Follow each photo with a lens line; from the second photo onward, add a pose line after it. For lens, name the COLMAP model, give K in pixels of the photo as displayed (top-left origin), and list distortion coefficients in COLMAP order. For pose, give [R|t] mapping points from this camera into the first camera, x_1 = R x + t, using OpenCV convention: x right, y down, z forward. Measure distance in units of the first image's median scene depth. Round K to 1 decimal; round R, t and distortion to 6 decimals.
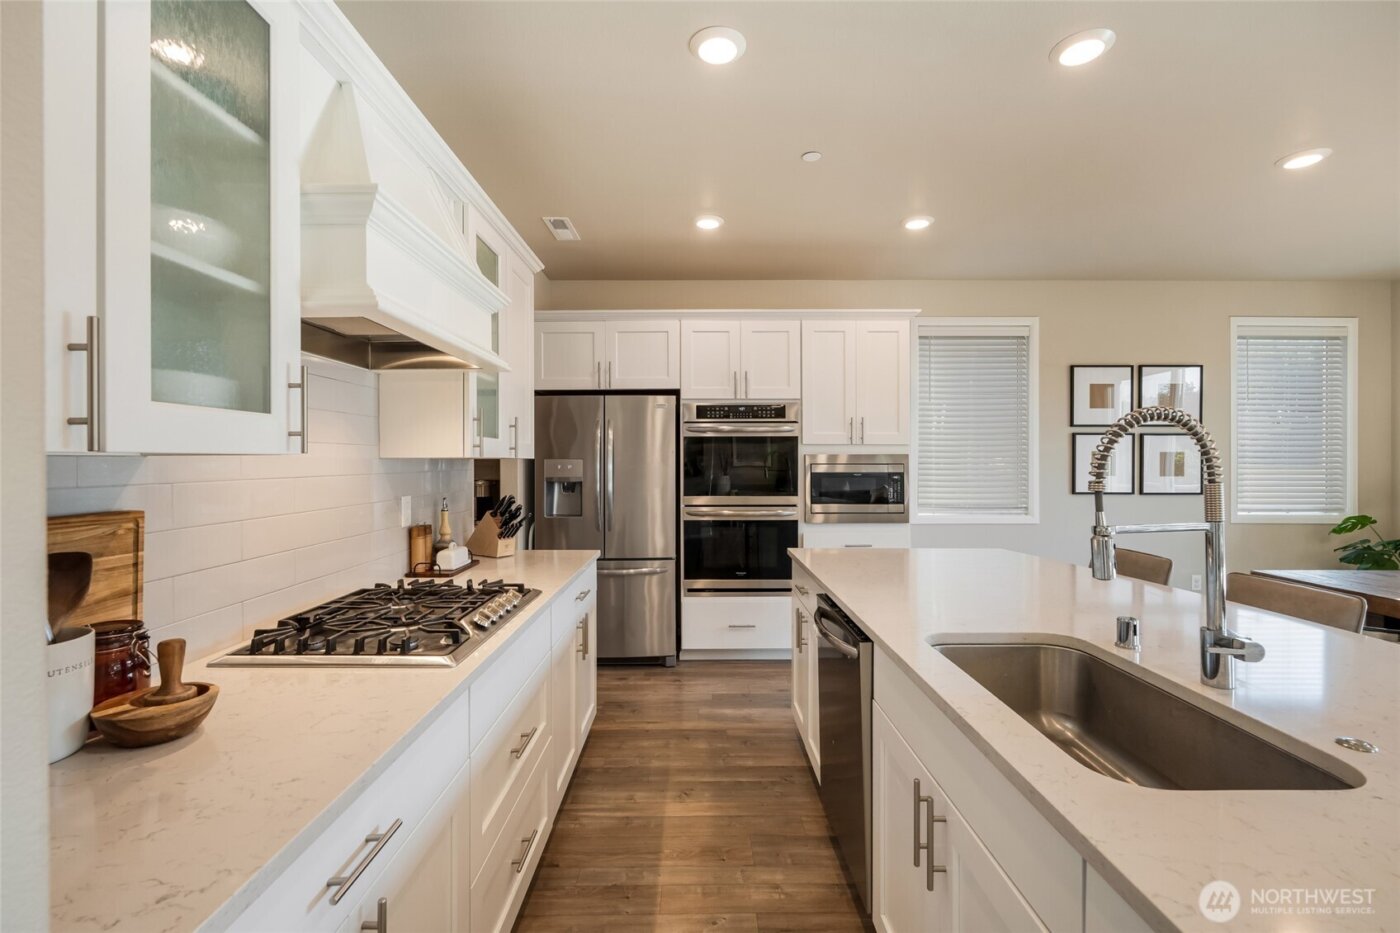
lens RADIAL K [[621.6, 0, 698.9], [0, 621.6, 467.6], [0, 0, 1]] dist [-0.002713, -0.000824]
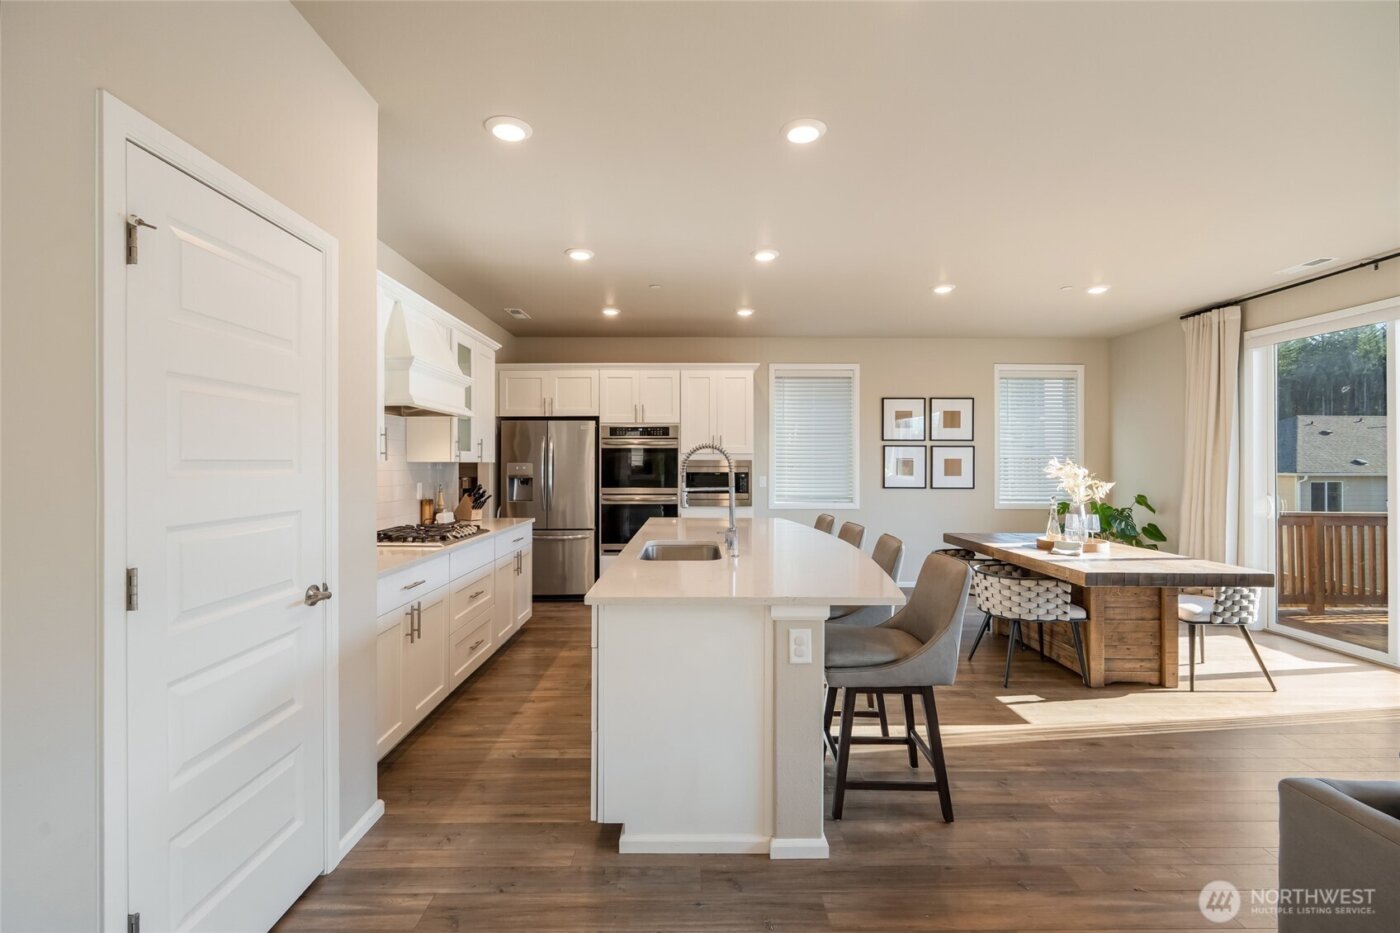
lens RADIAL K [[621.6, 0, 699.2], [0, 621.6, 467.2], [0, 0, 1]] dist [-0.002713, -0.000824]
pose [[0.999987, 0.002082, 0.004627, 0.209026], [-0.002048, 0.999972, -0.007256, 0.006770], [-0.004642, 0.007246, 0.999963, -0.506673]]
